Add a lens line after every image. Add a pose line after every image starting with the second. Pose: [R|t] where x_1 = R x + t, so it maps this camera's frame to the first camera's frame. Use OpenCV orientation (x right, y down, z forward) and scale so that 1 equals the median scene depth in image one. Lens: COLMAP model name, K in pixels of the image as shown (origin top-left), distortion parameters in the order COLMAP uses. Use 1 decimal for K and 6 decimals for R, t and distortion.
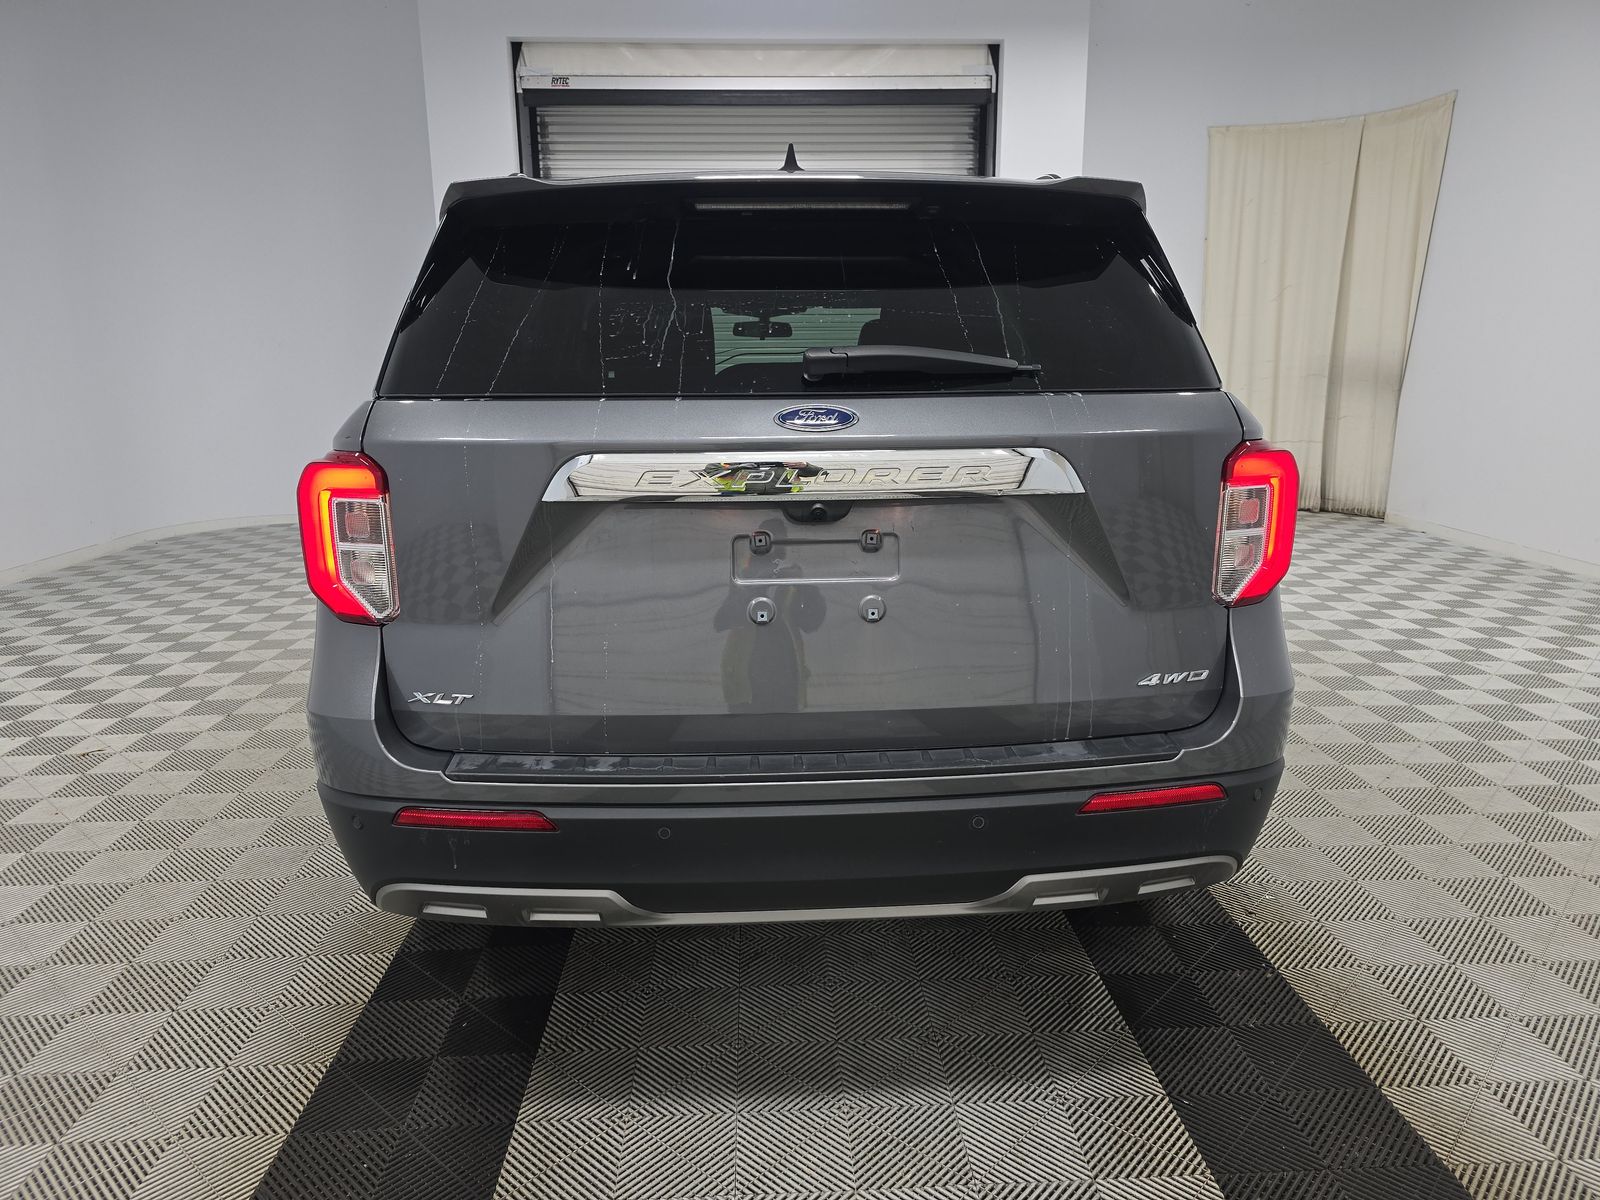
lens RADIAL K [[1048.0, 0, 802.5], [0, 1048.0, 646.9], [0, 0, 1]] dist [-0.003855, 0.000921]
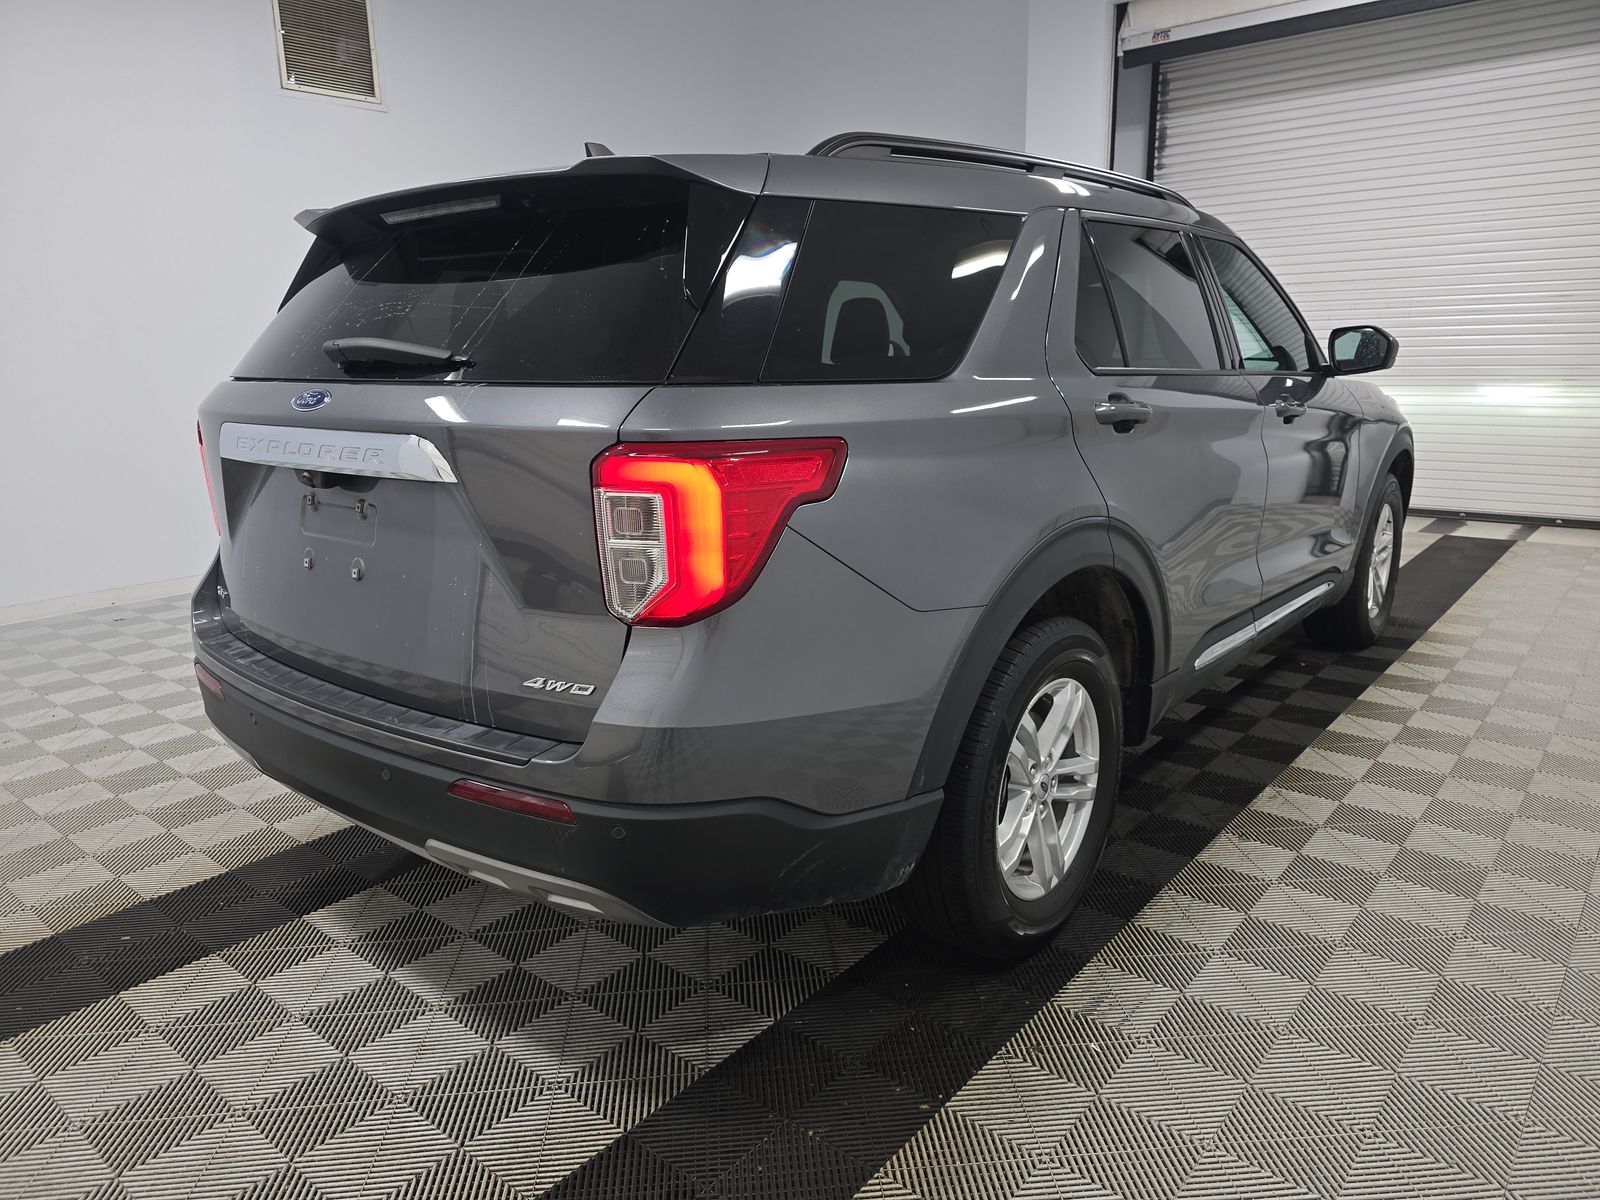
lens RADIAL K [[1124.5, 0, 800.0], [0, 1124.5, 600.0], [0, 0, 1]] dist [-0.003451, -0.000048]
pose [[0.718699, 0.145141, -0.680004, 0.287257], [-0.167184, 0.985352, 0.033618, -0.027978], [0.674923, 0.089524, 0.732437, 0.100838]]
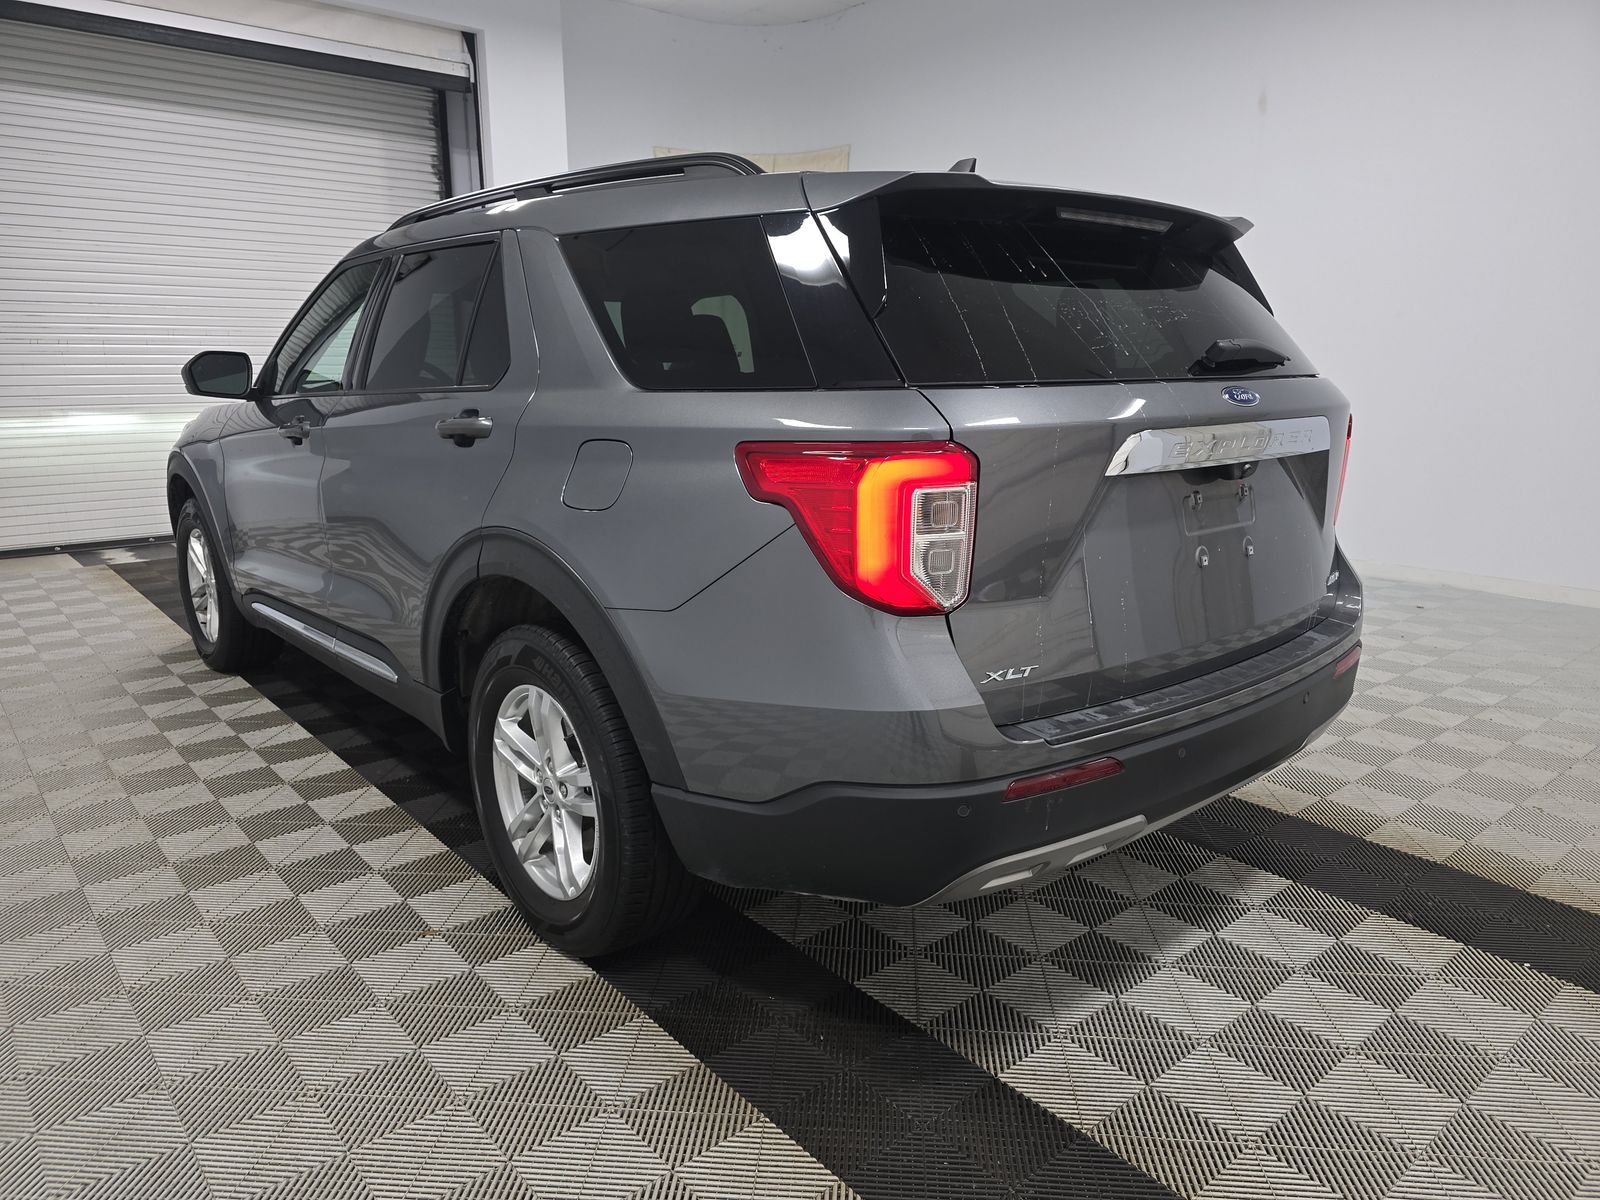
lens RADIAL K [[1087.9, 0, 800.0], [0, 1087.9, 600.0], [0, 0, 1]] dist [0.028612, -0.000345]
pose [[0.794786, -0.122783, 0.594340, -0.269562], [0.152944, 0.988235, -0.000370, -0.012724], [-0.587302, 0.091195, 0.804214, 0.059509]]
